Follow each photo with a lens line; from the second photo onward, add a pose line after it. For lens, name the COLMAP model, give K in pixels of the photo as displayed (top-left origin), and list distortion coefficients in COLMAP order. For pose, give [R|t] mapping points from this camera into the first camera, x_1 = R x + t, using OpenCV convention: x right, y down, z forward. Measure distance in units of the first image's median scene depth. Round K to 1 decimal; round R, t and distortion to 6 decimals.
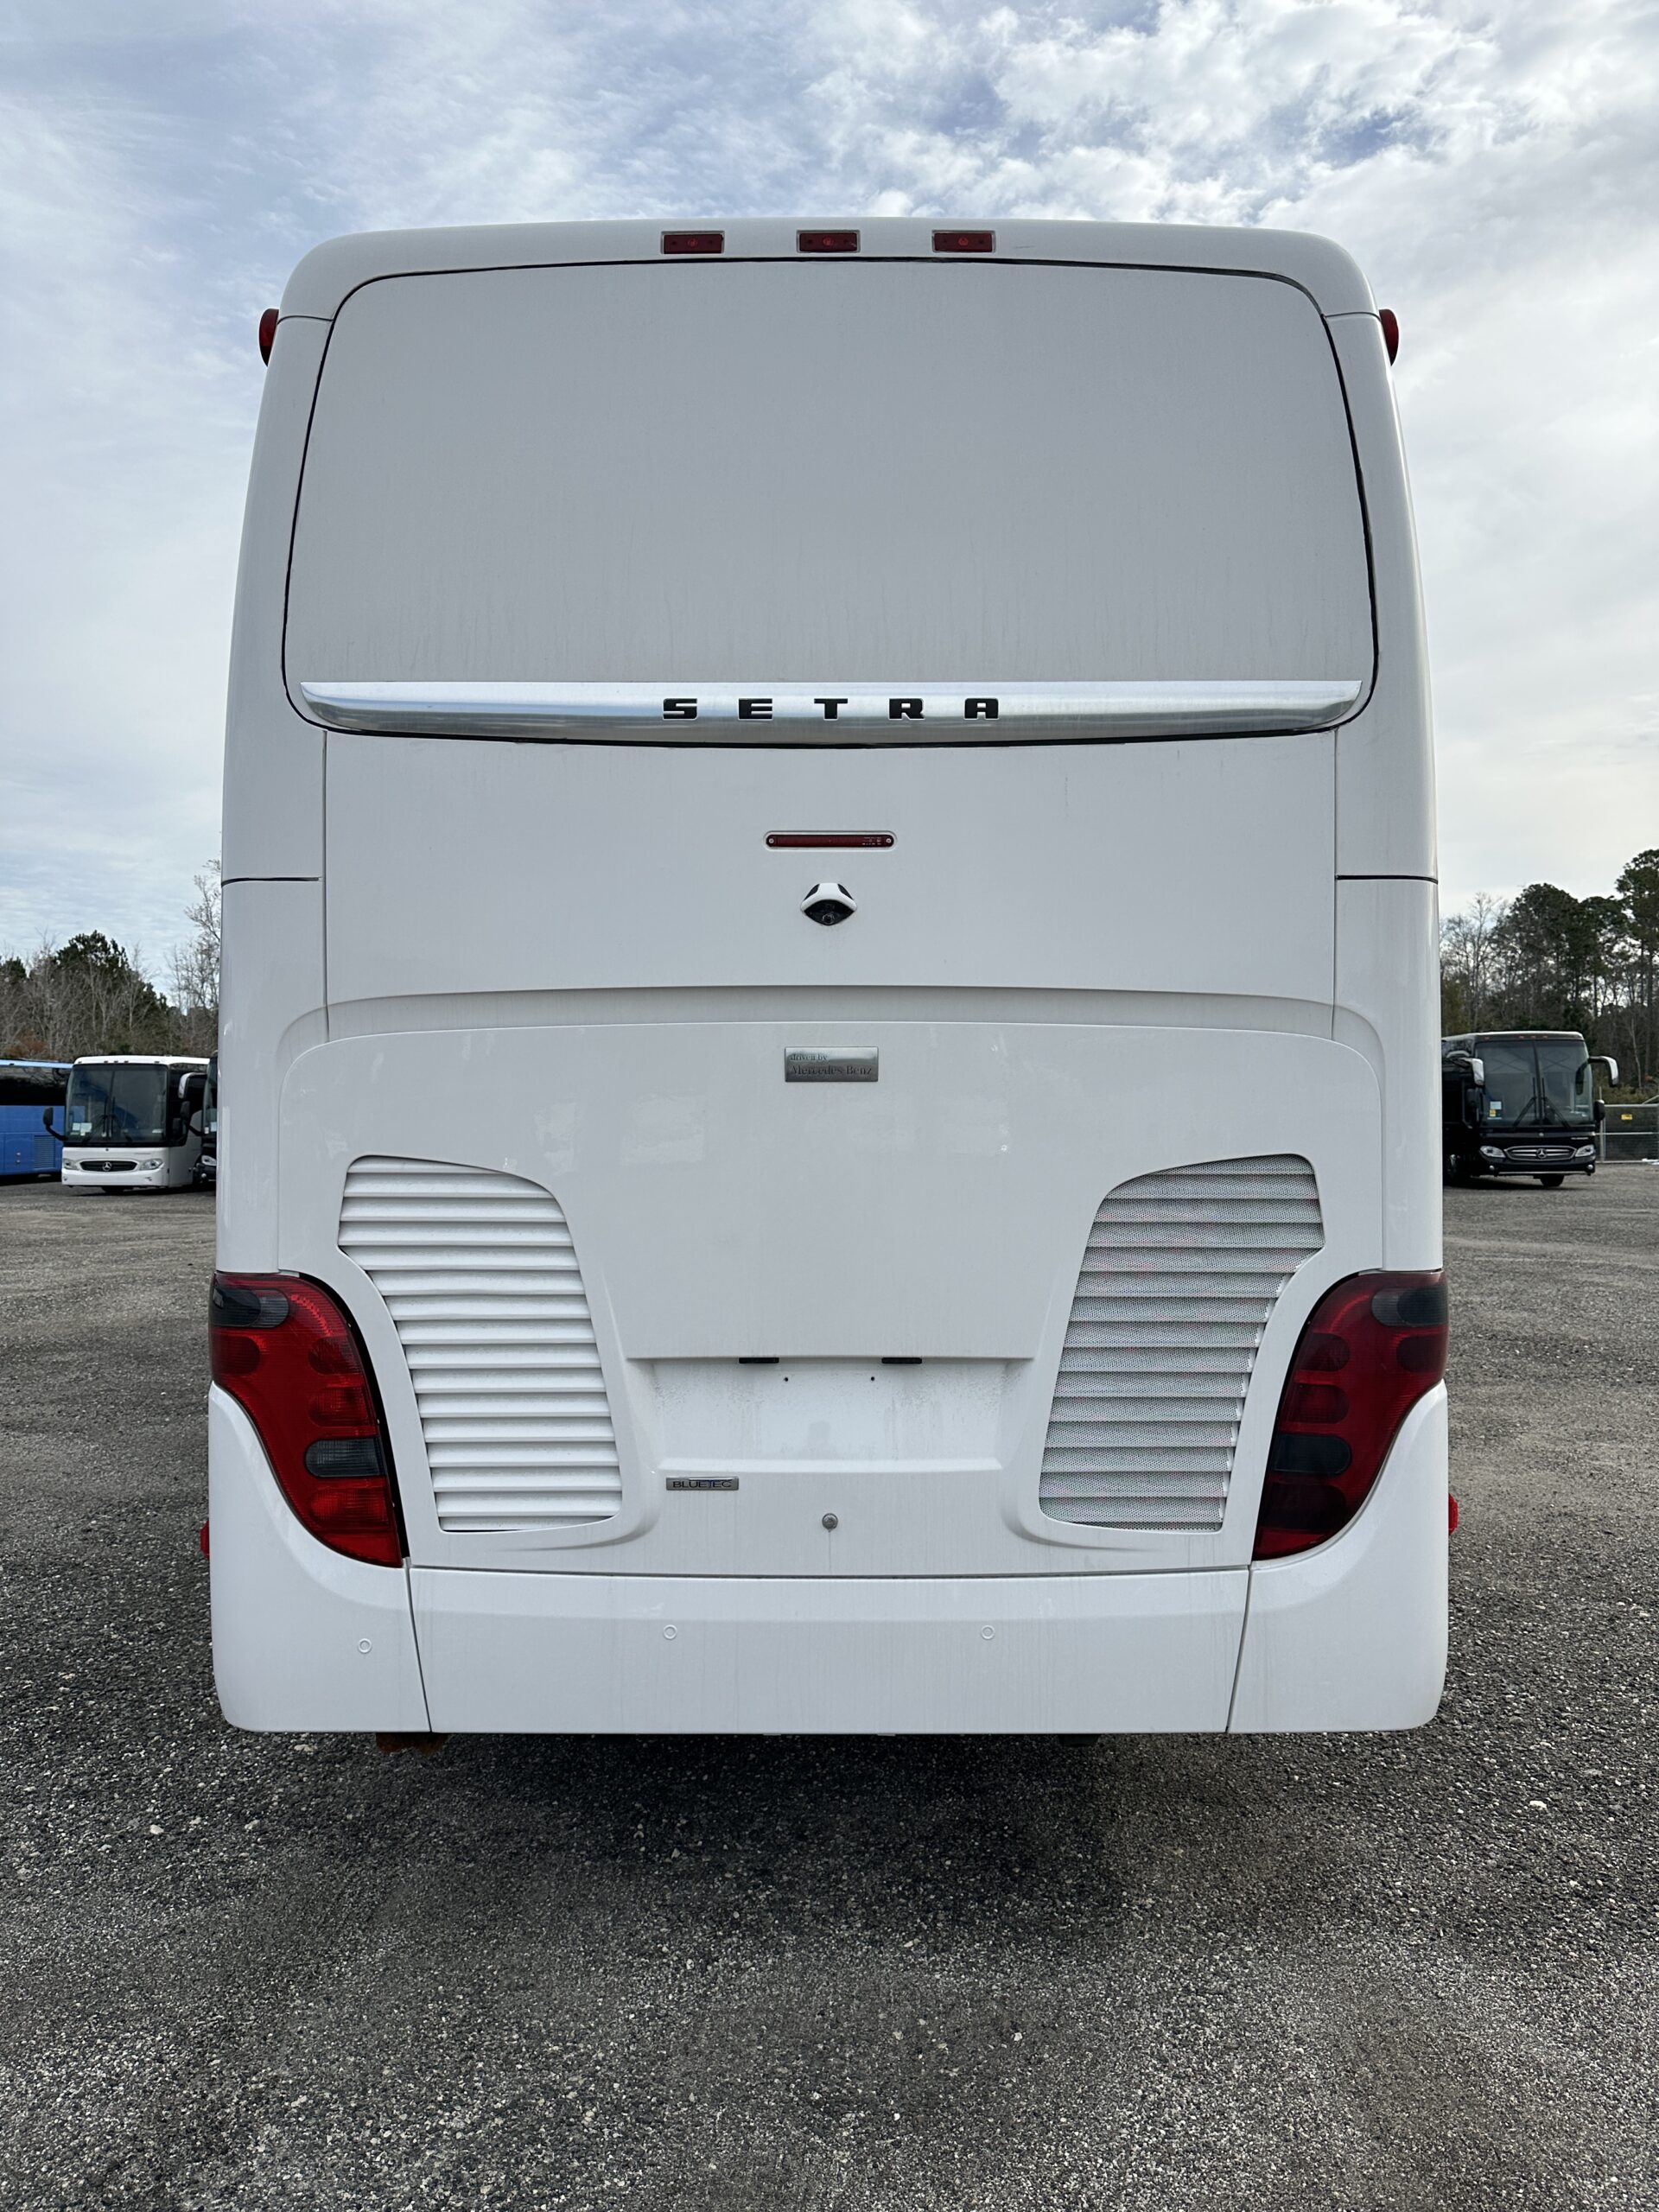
lens RADIAL K [[1561.3, 0, 844.5], [0, 1561.3, 1111.2], [0, 0, 1]] dist [0.018475, -0.018918]
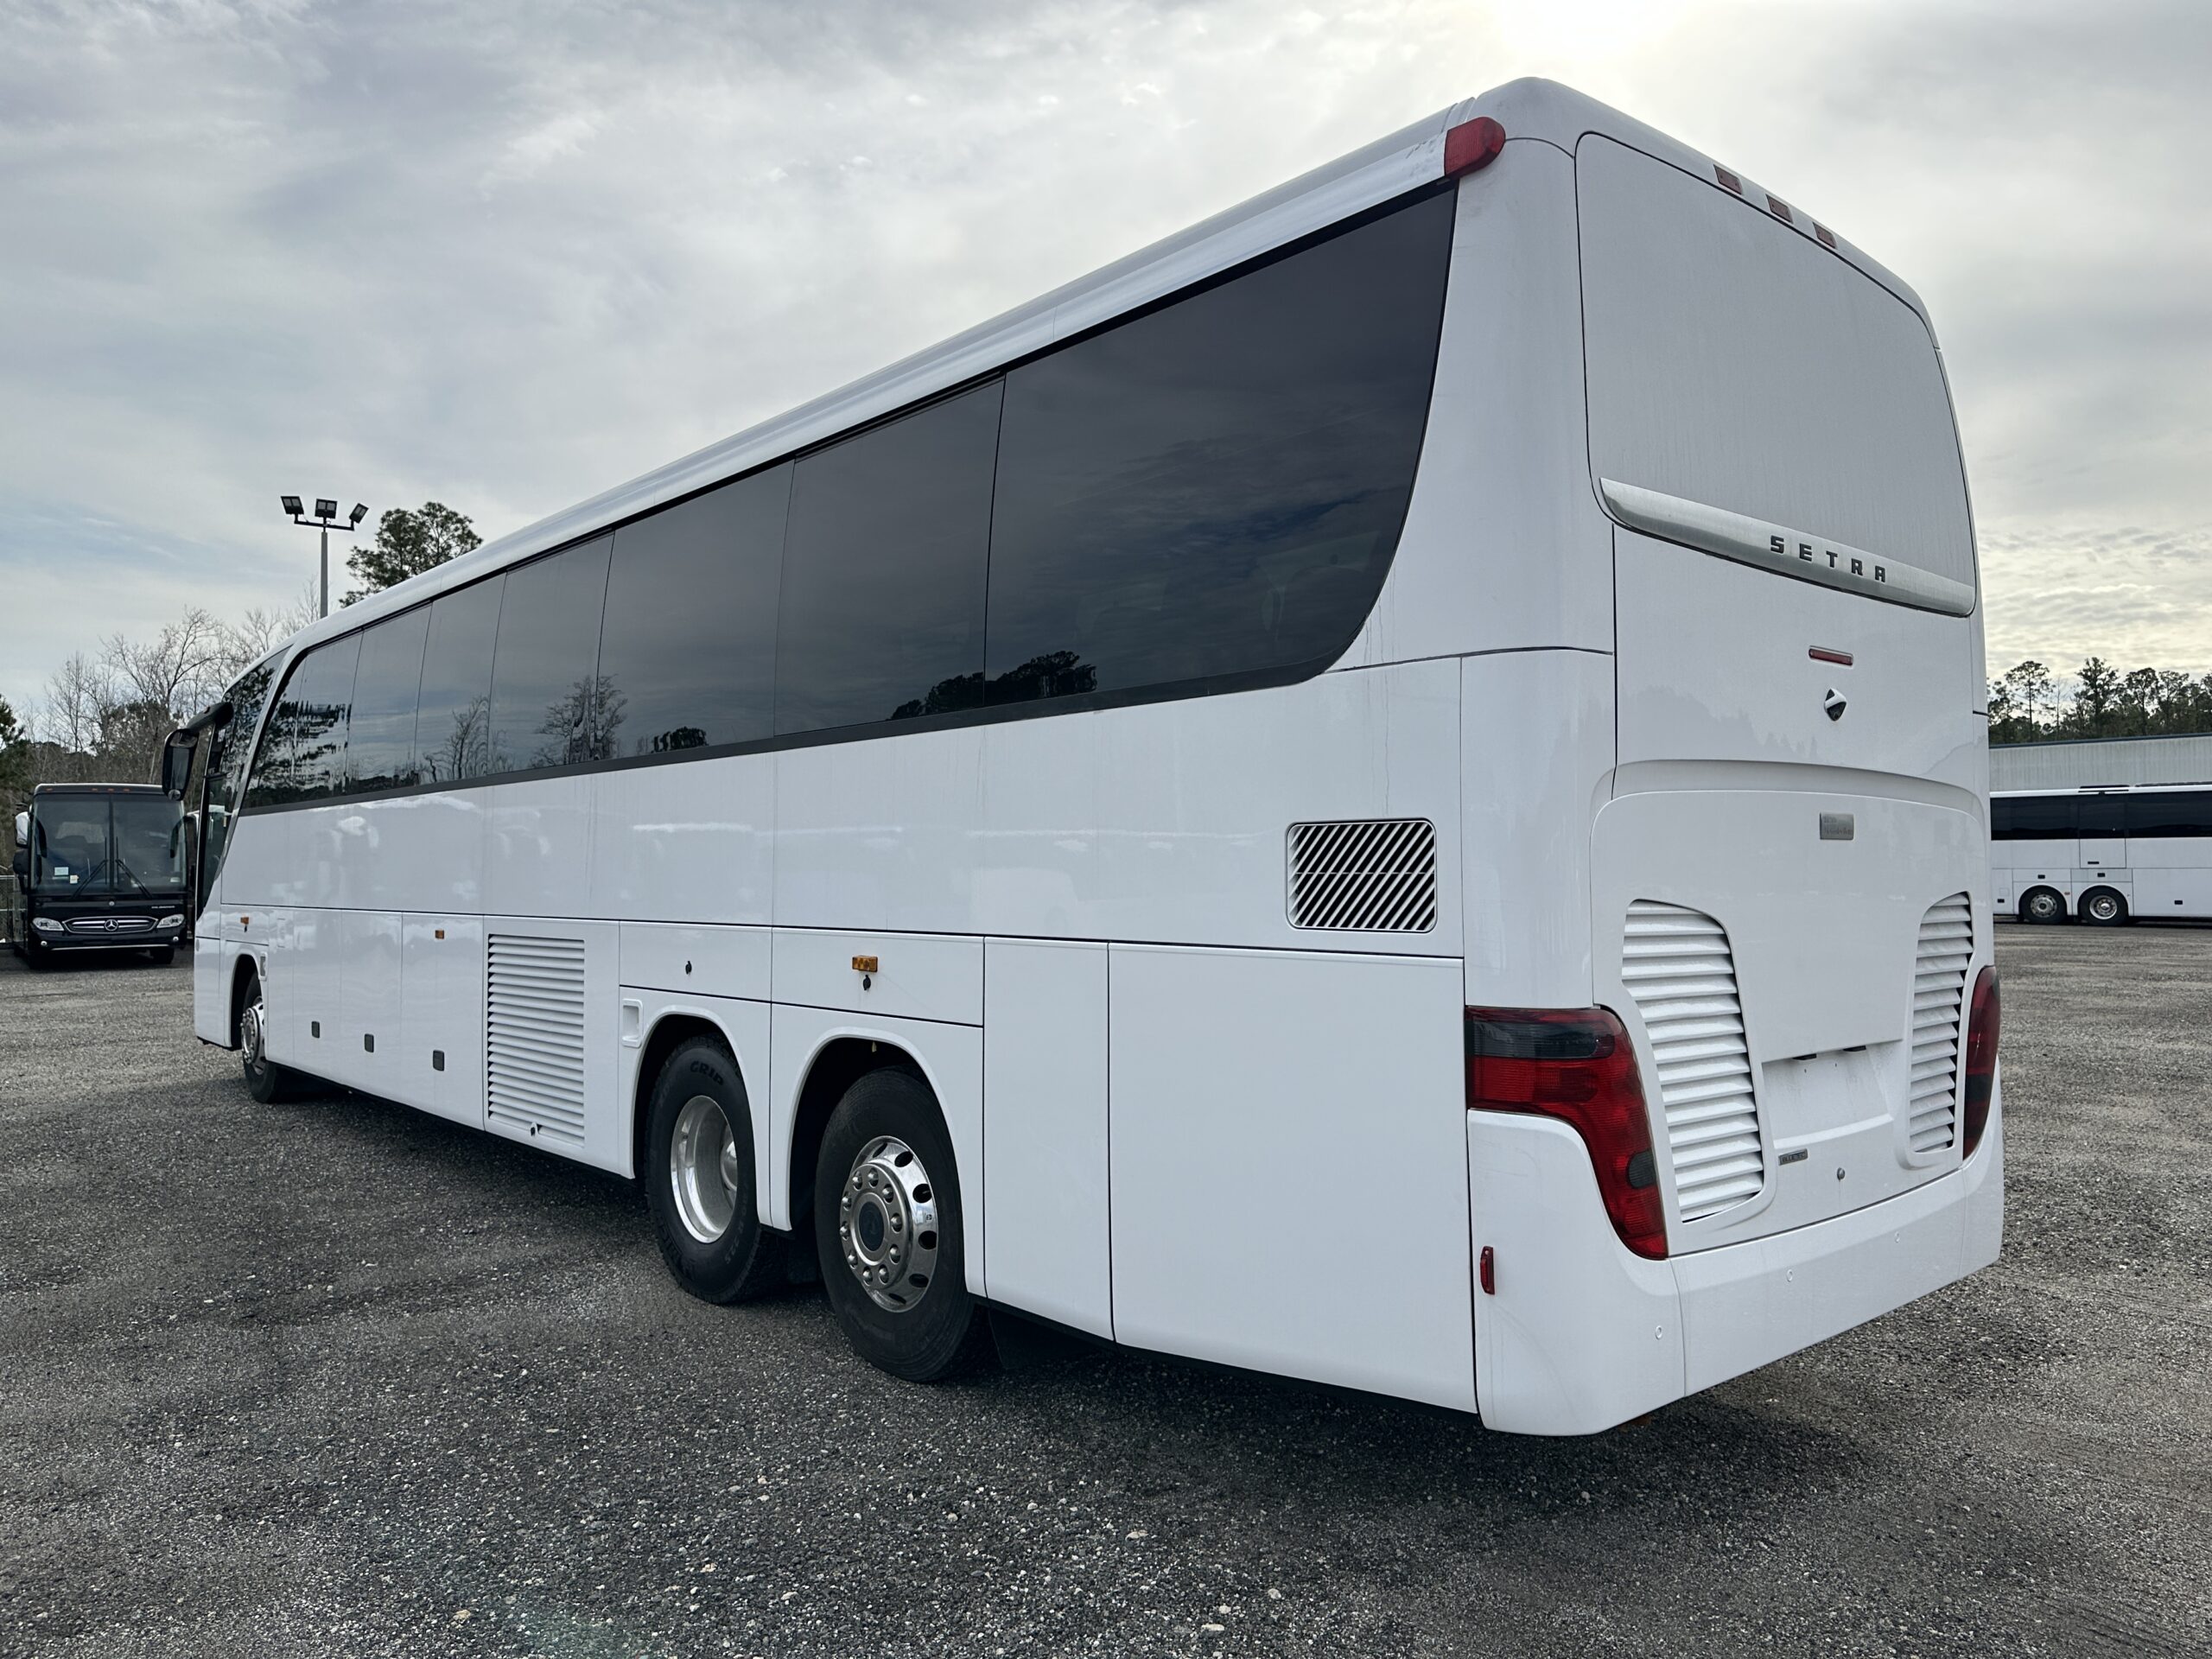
lens RADIAL K [[1561.3, 0, 1123.5], [0, 1561.3, 824.3], [0, 0, 1]] dist [0.018475, -0.018918]
pose [[0.757570, 0.016382, 0.652548, -1.329980], [0.001397, 0.999642, -0.026718, 0.003796], [-0.652752, 0.021153, 0.757276, 0.382122]]
